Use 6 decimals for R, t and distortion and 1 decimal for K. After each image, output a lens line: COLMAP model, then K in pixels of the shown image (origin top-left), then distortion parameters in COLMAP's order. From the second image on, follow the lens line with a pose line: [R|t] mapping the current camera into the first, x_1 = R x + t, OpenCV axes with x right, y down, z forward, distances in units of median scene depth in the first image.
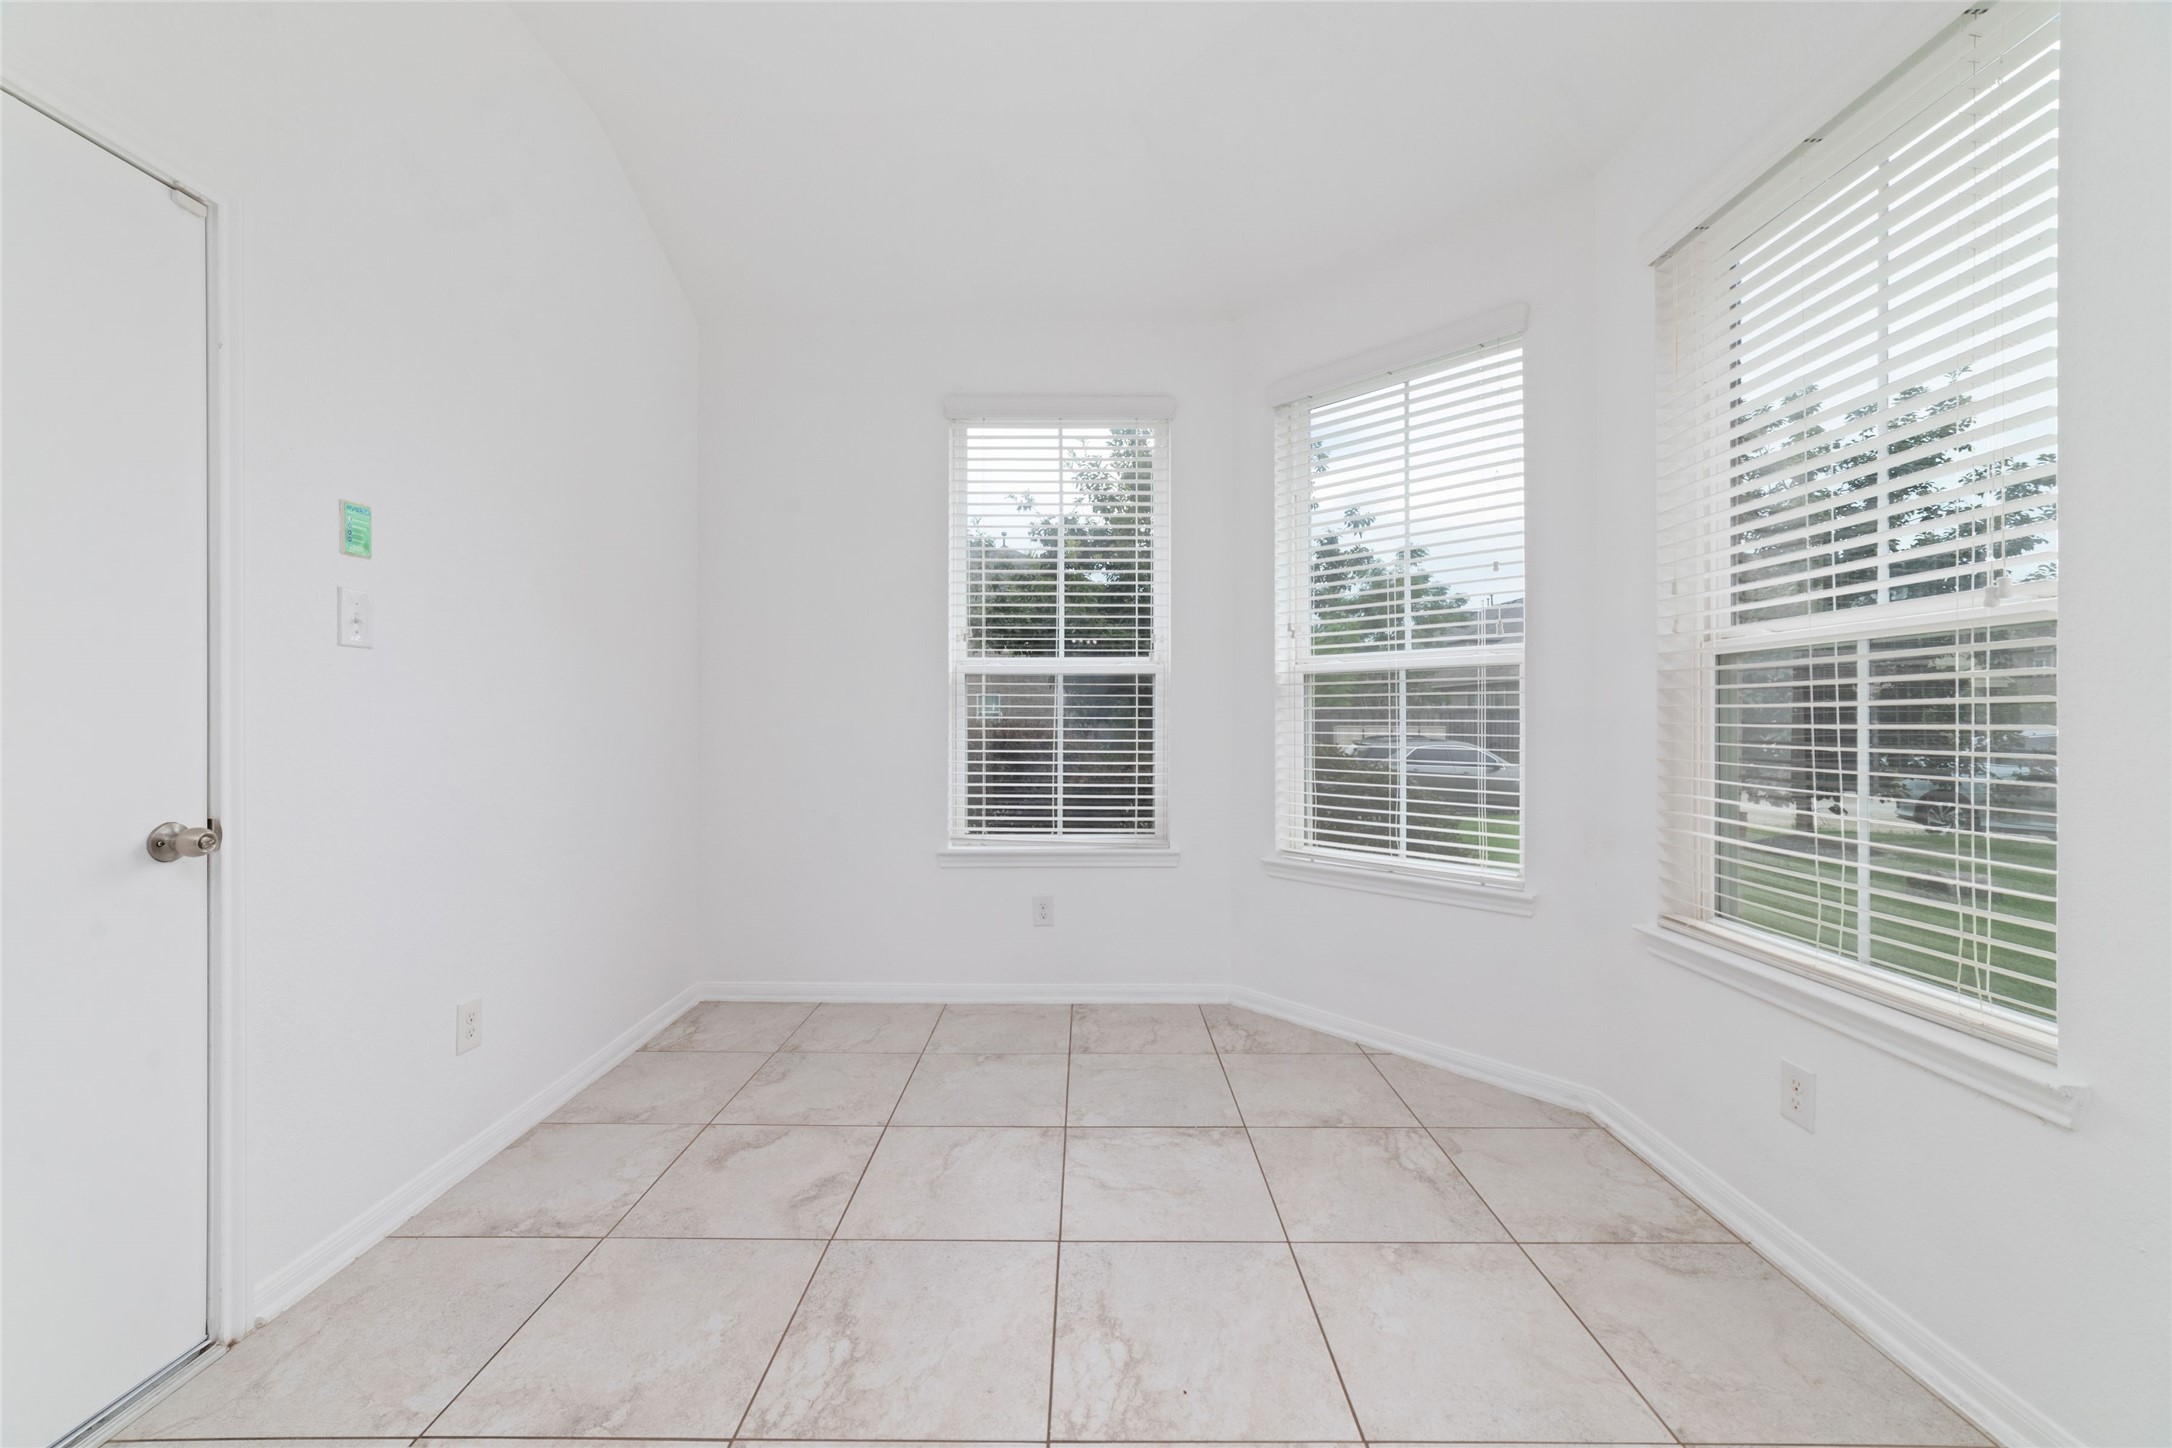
lens RADIAL K [[819.1, 0, 1095.5], [0, 819.1, 722.0], [0, 0, 1]] dist [-0.000905, 0.000141]
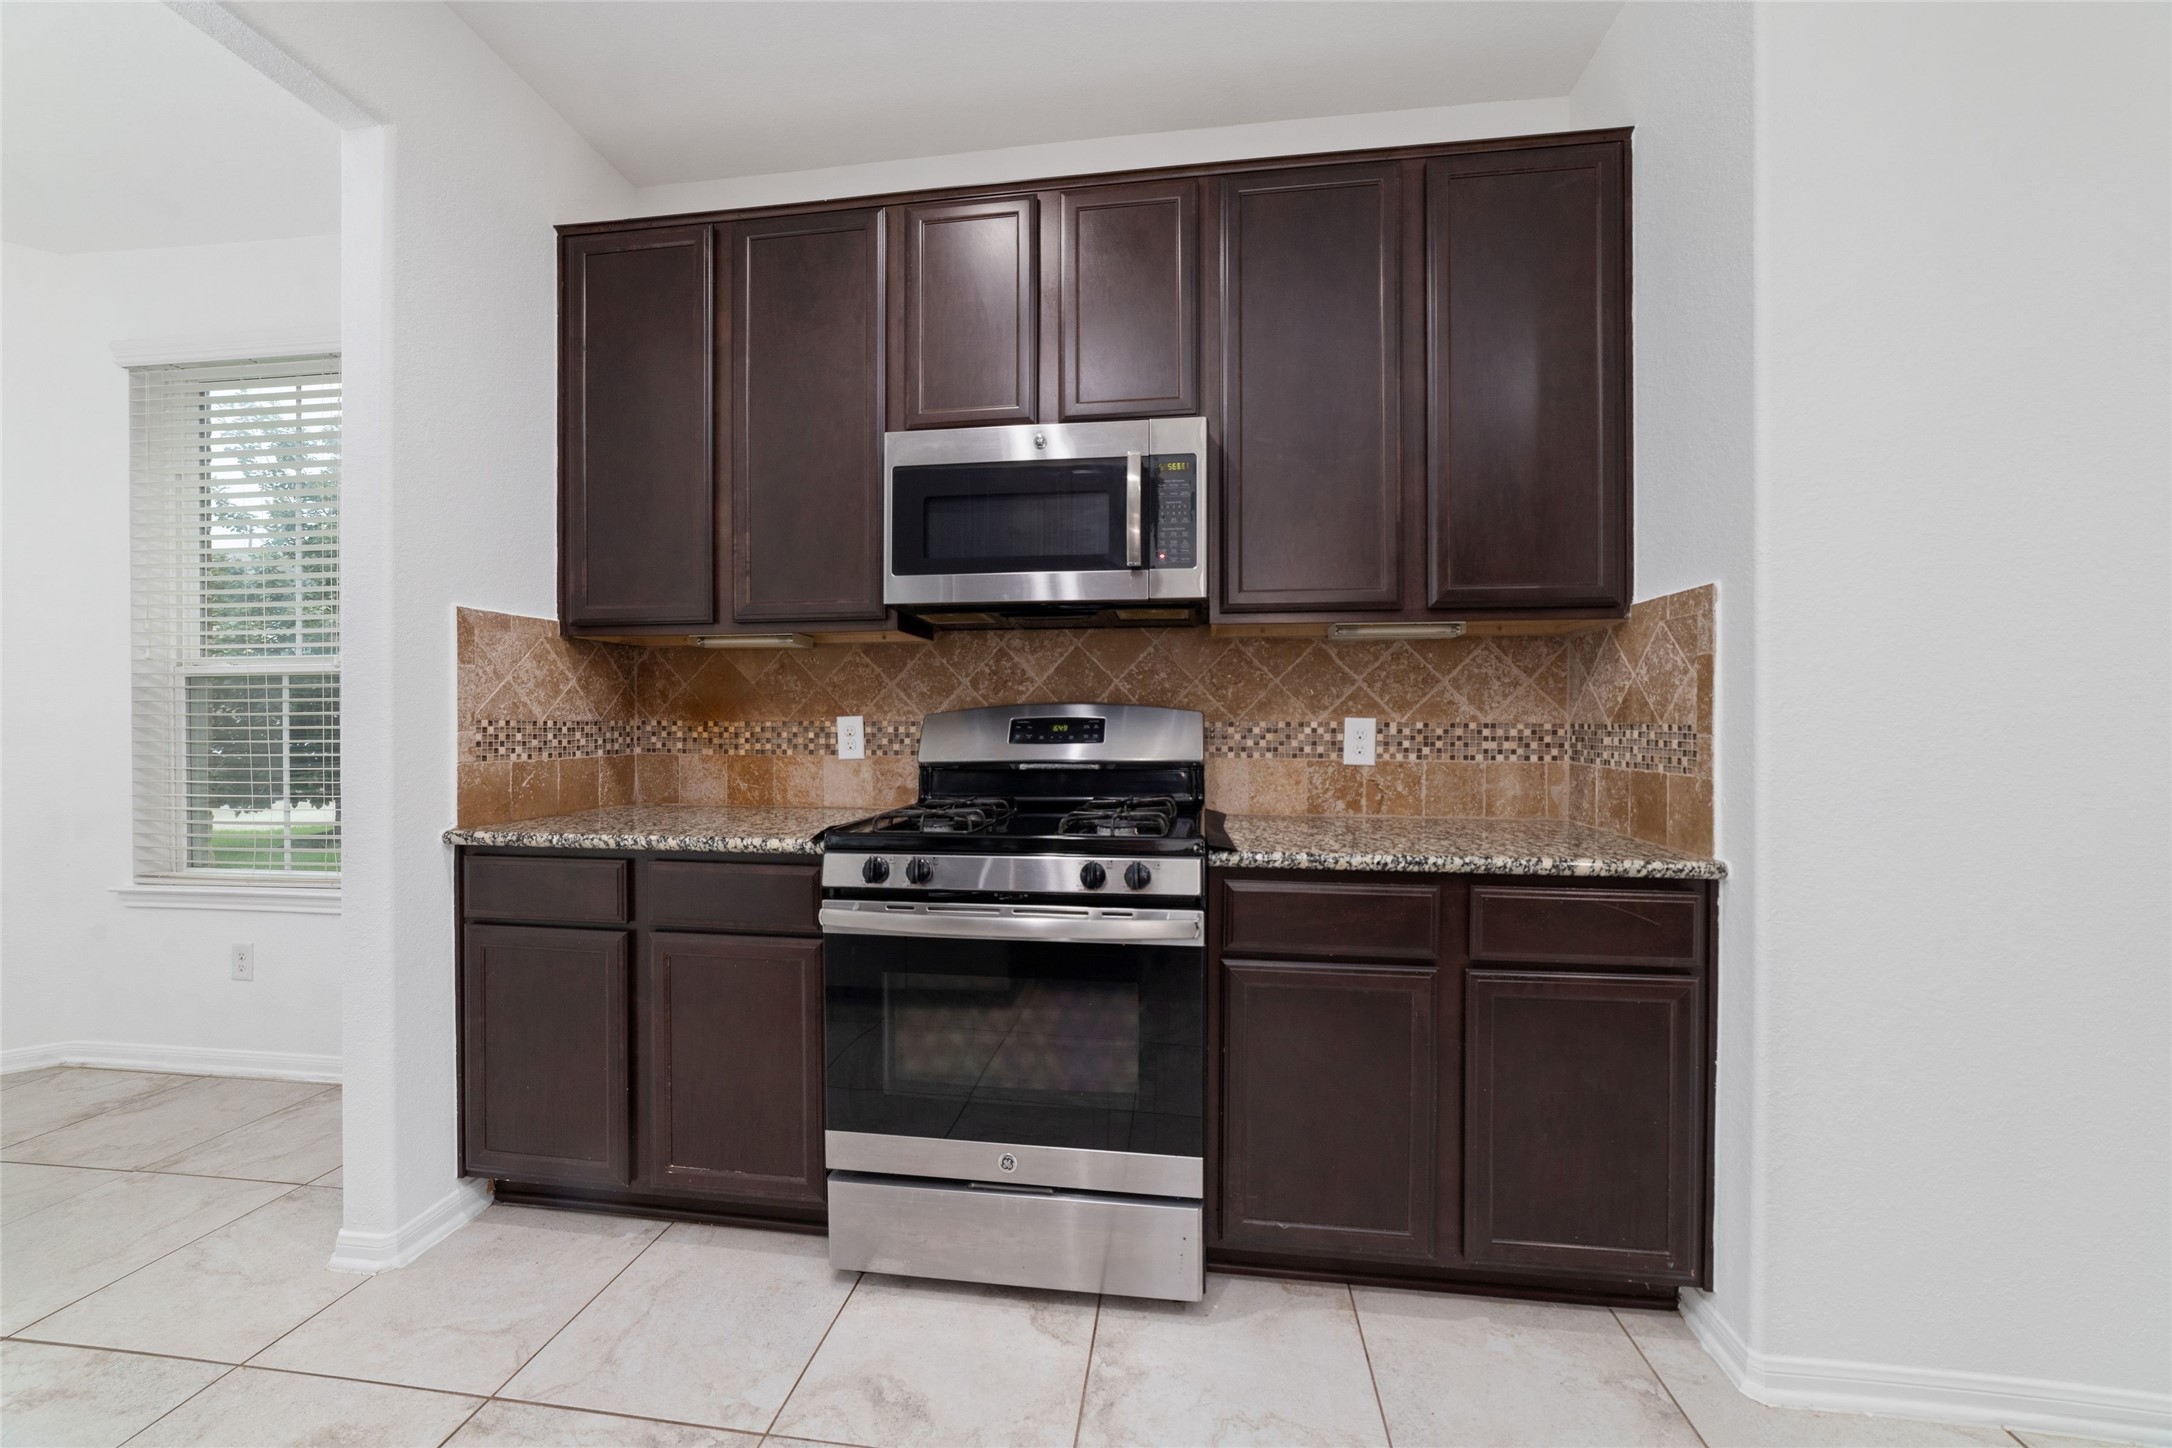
lens RADIAL K [[819.1, 0, 1094.4], [0, 819.1, 726.7], [0, 0, 1]] dist [-0.000905, 0.000141]
pose [[0.131633, 0.001912, 0.991297, -0.451316], [-0.000554, 0.999998, -0.001855, 0.005617], [-0.991298, -0.000305, 0.131634, -0.767859]]
